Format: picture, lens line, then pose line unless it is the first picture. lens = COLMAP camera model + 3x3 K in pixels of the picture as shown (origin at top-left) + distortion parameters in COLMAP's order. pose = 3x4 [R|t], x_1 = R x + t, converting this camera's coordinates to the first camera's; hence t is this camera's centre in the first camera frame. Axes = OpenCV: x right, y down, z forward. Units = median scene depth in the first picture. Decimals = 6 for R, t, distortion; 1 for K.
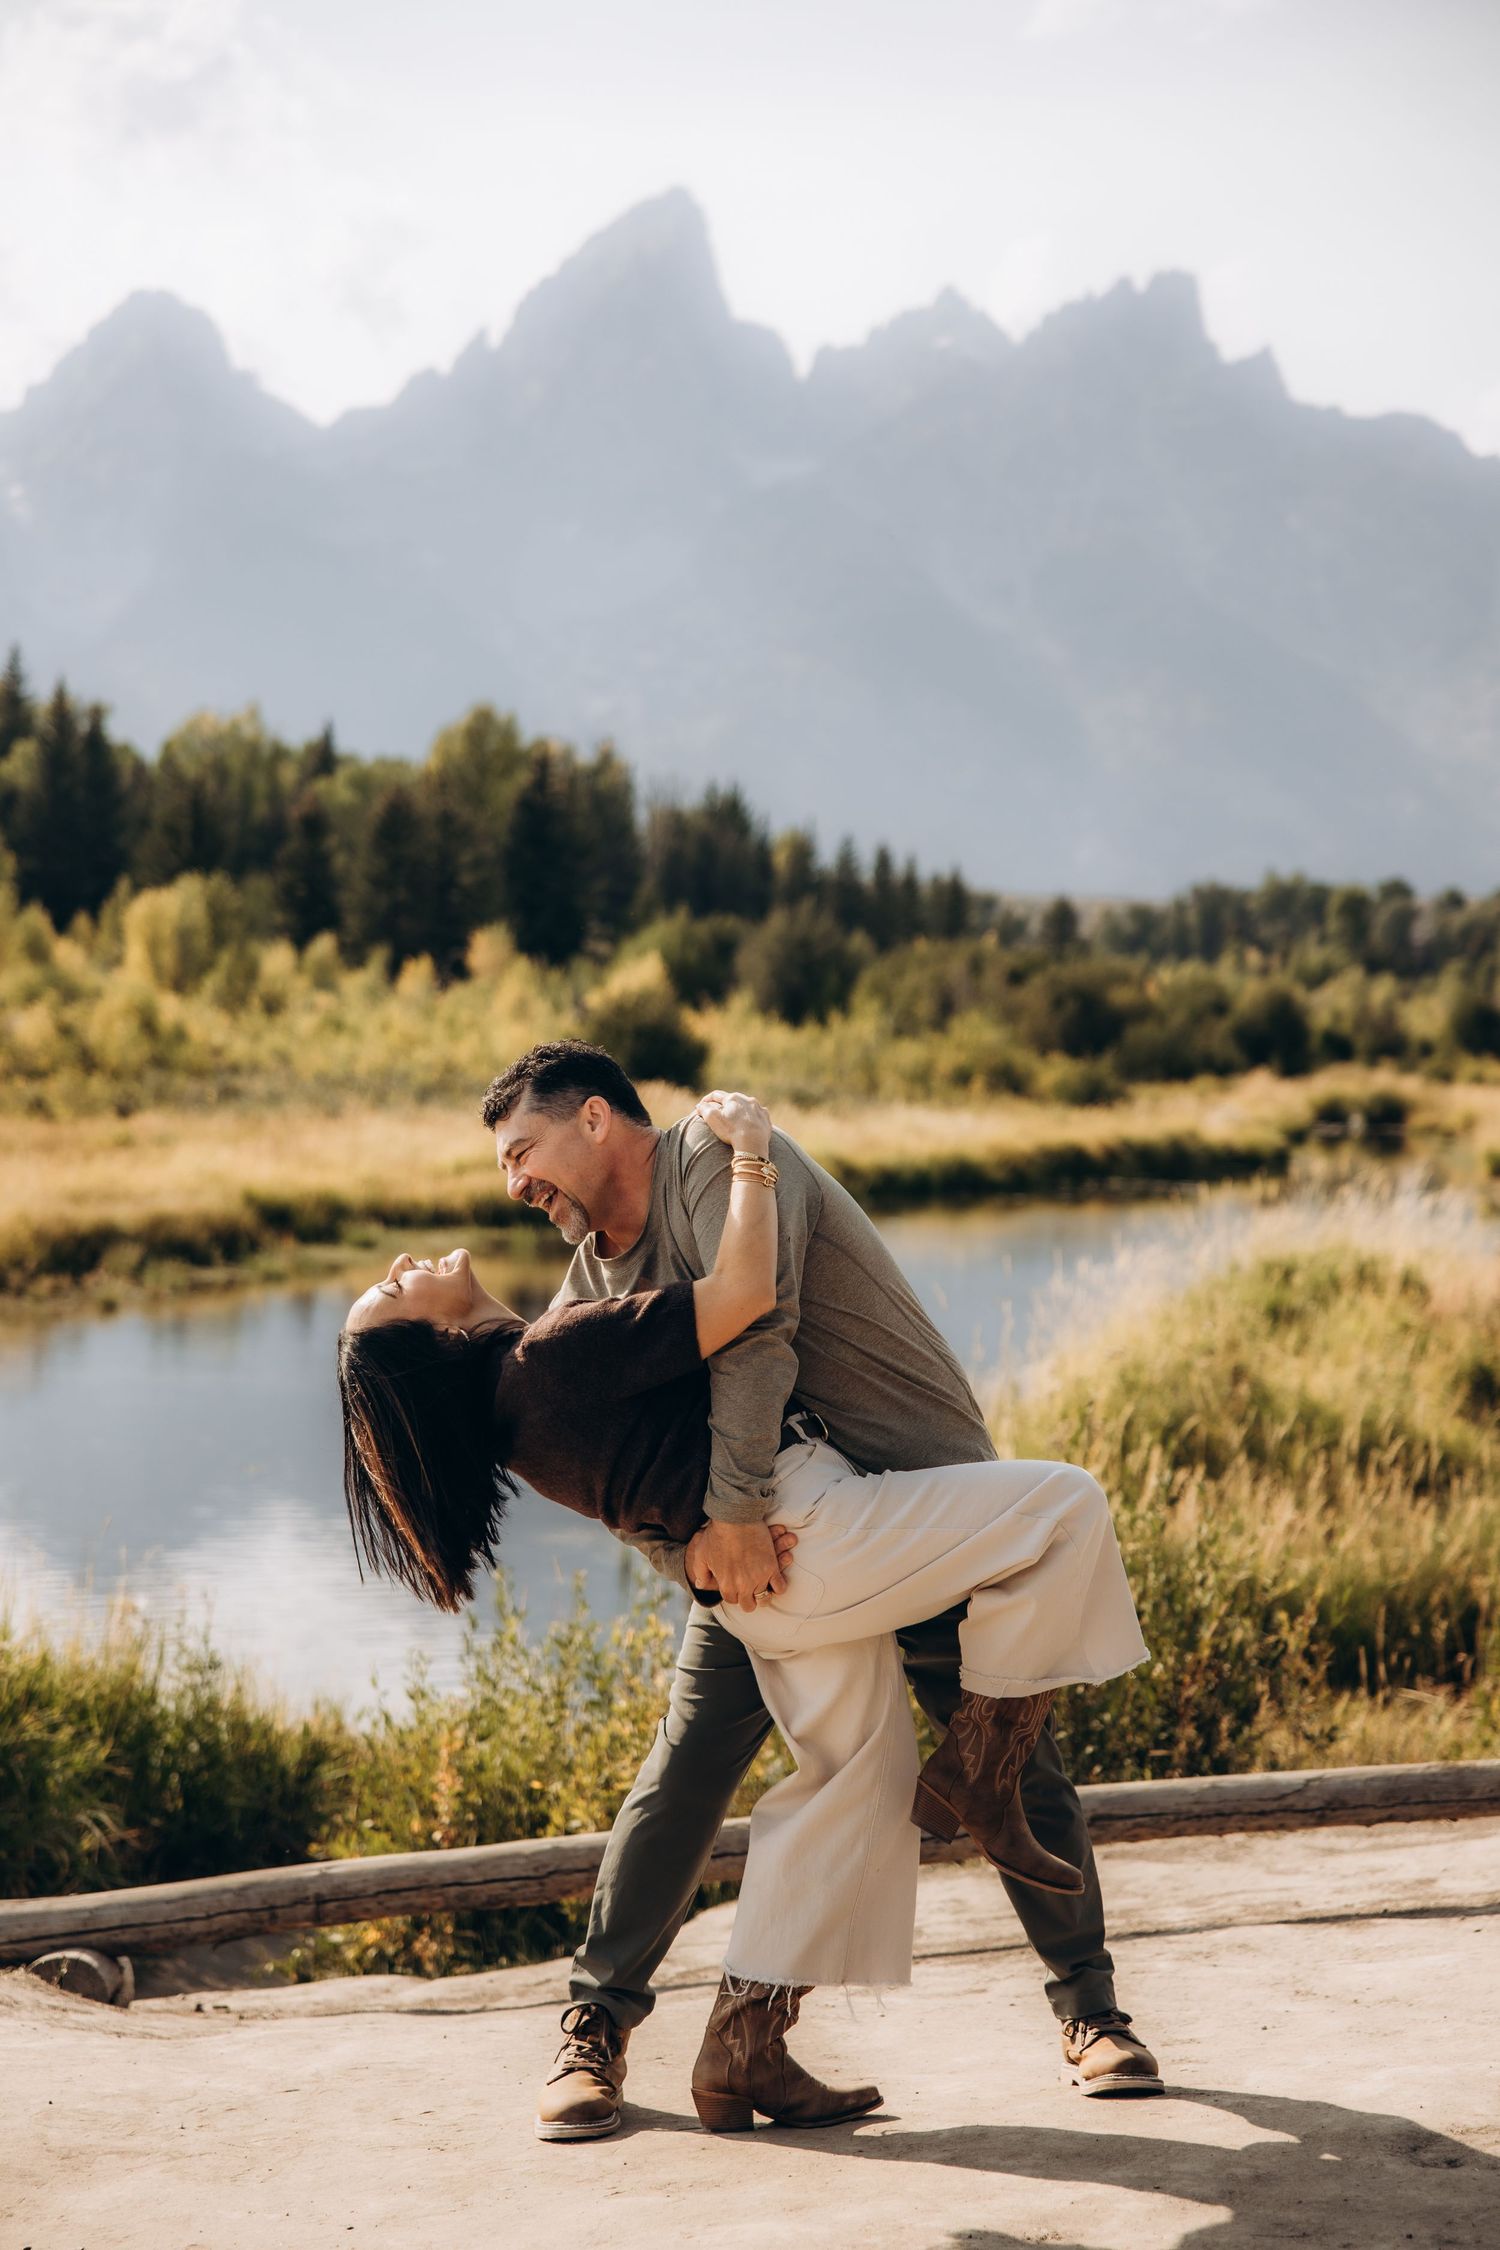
lens RADIAL K [[6586.9, 0, 750.0], [0, 6586.9, 1125.0], [0, 0, 1]] dist [1.684031, -0.004535]
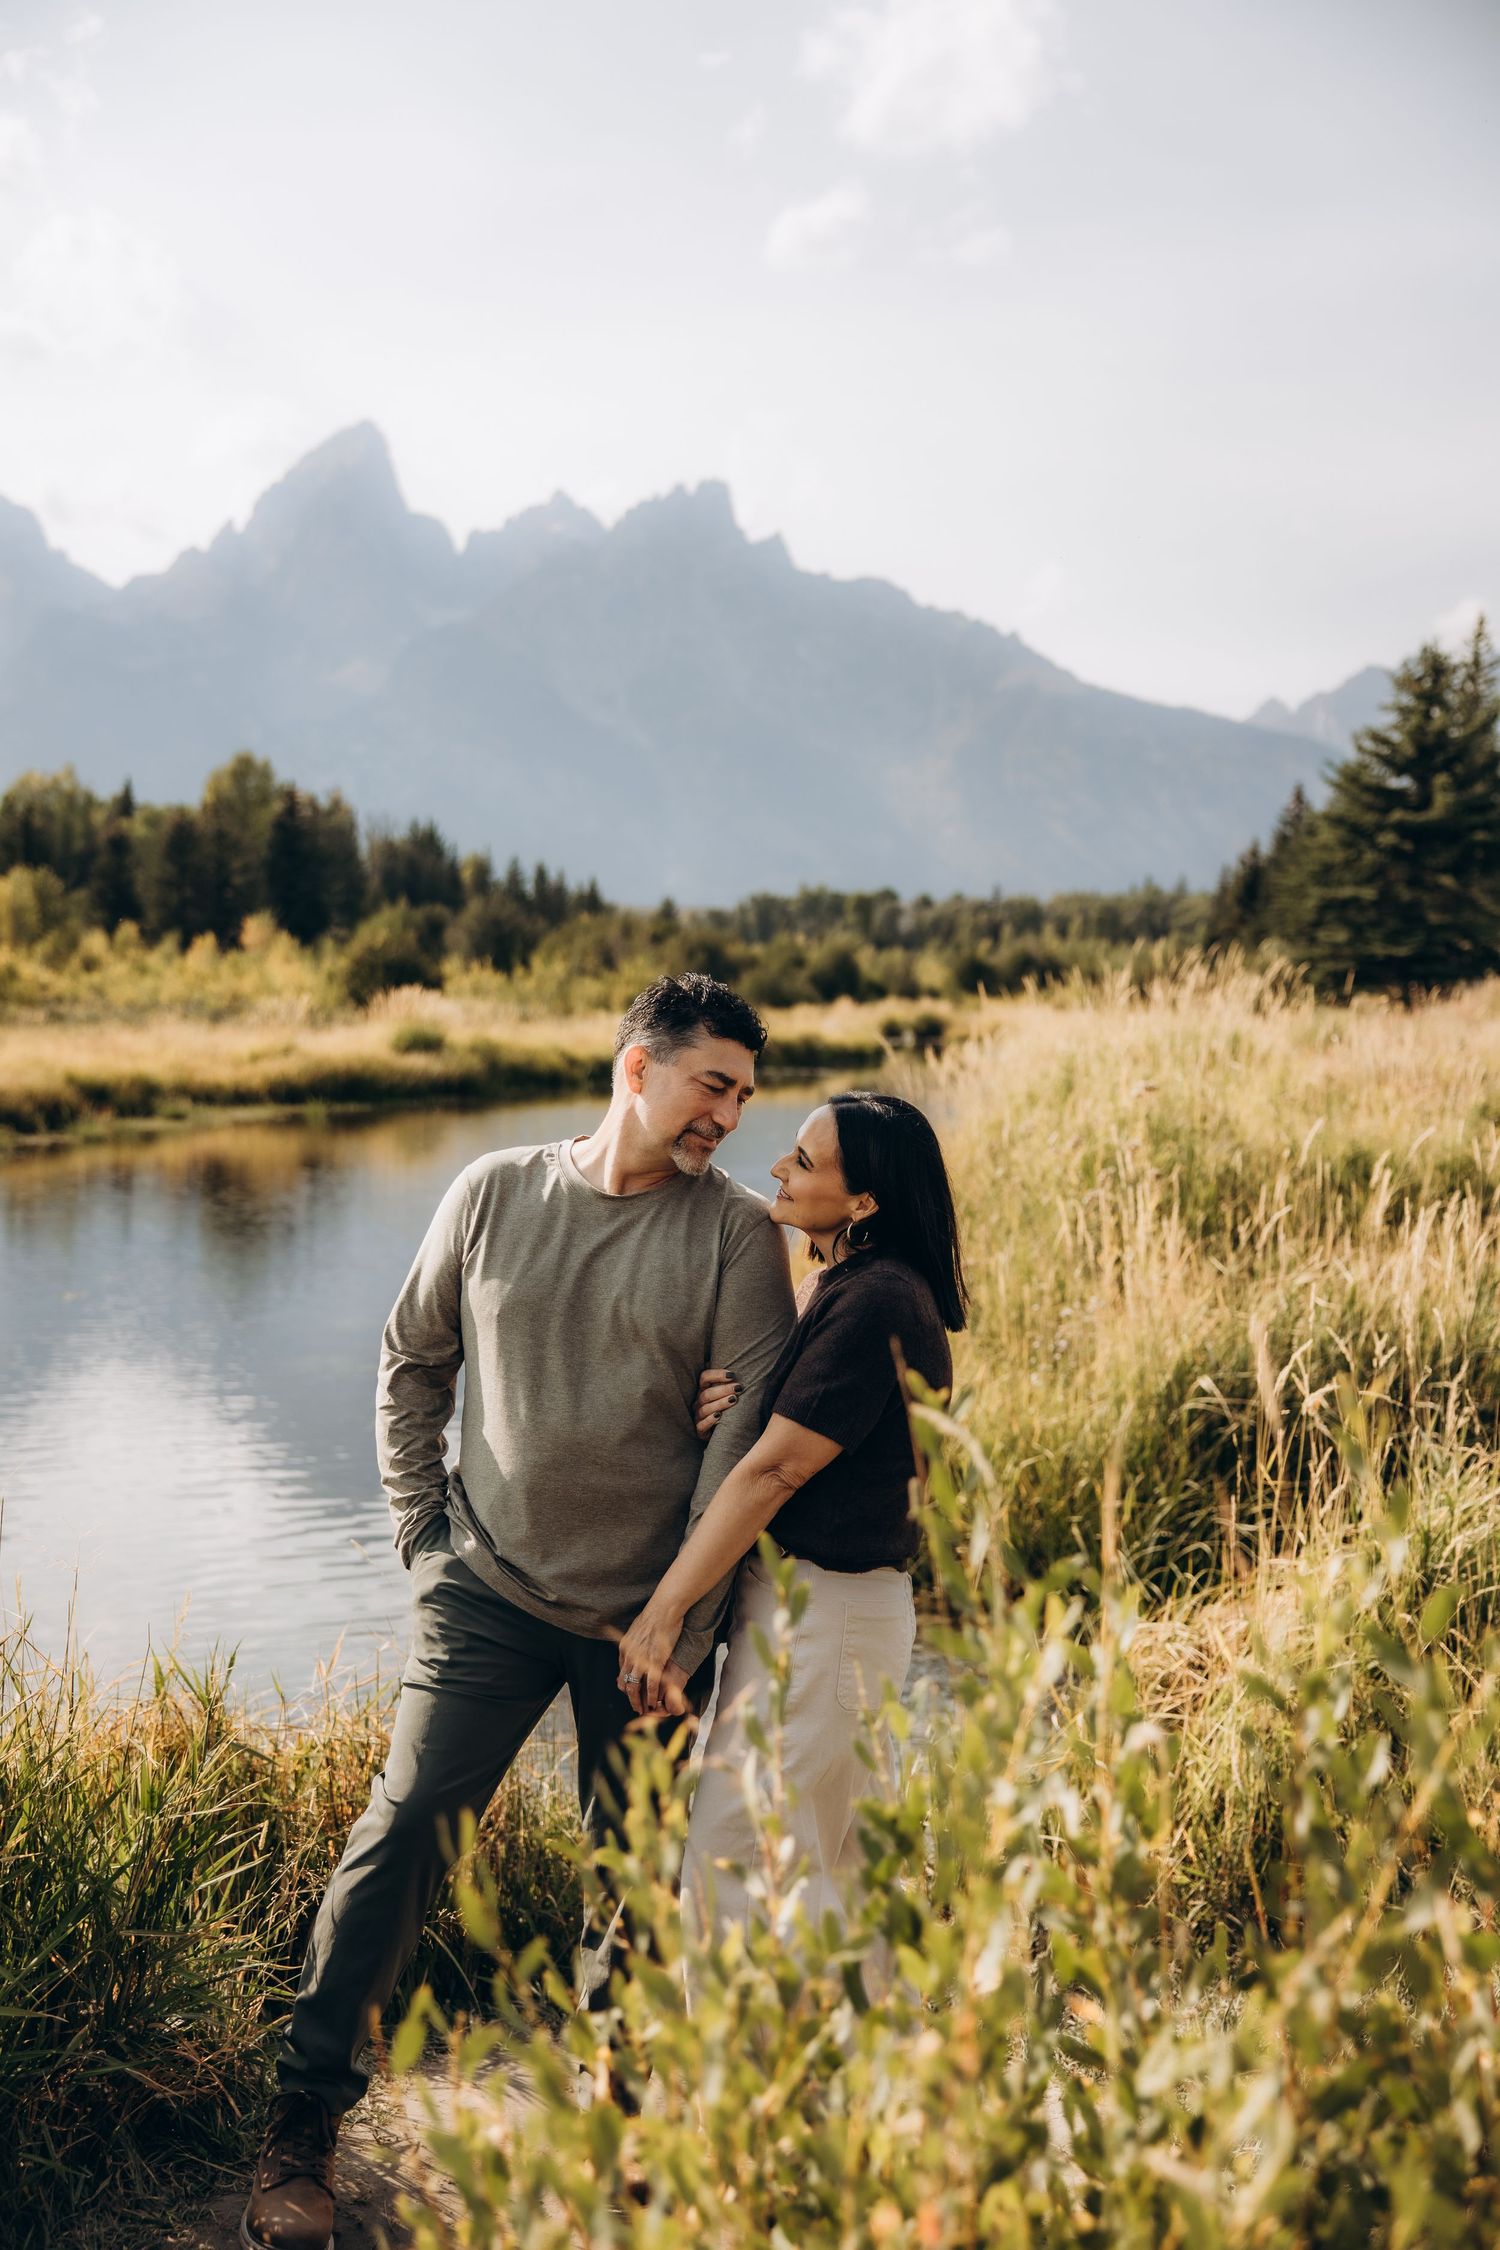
lens RADIAL K [[2965.0, 0, 750.0], [0, 2965.0, 1125.0], [0, 0, 1]] dist [0.286908, -0.031236]
pose [[0.989675, -0.034594, 0.139093, -0.025556], [0.037368, 0.999150, -0.017379, 0.025691], [-0.138373, 0.022397, 0.990127, 0.378336]]
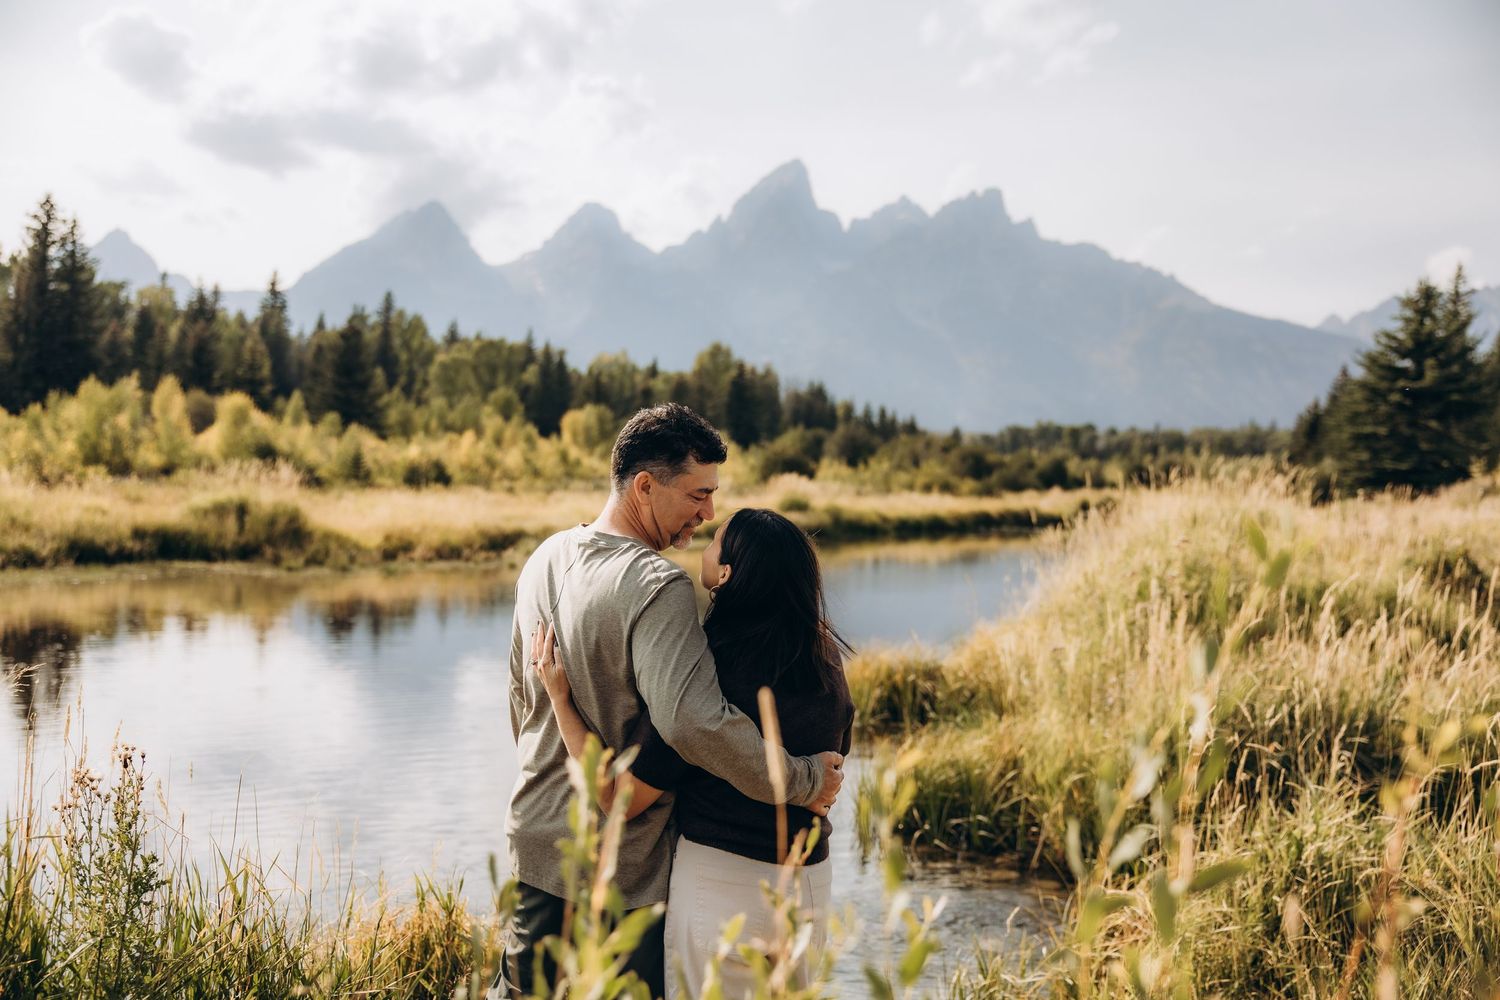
lens RADIAL K [[1671.2, 0, 750.0], [0, 1671.2, 500.0], [0, 0, 1]] dist [0.180568, -0.296686]
pose [[0.999549, -0.004762, -0.029663, -0.010455], [0.003106, 0.998446, -0.055643, 0.026304], [0.029882, 0.055526, 0.998010, 0.393645]]
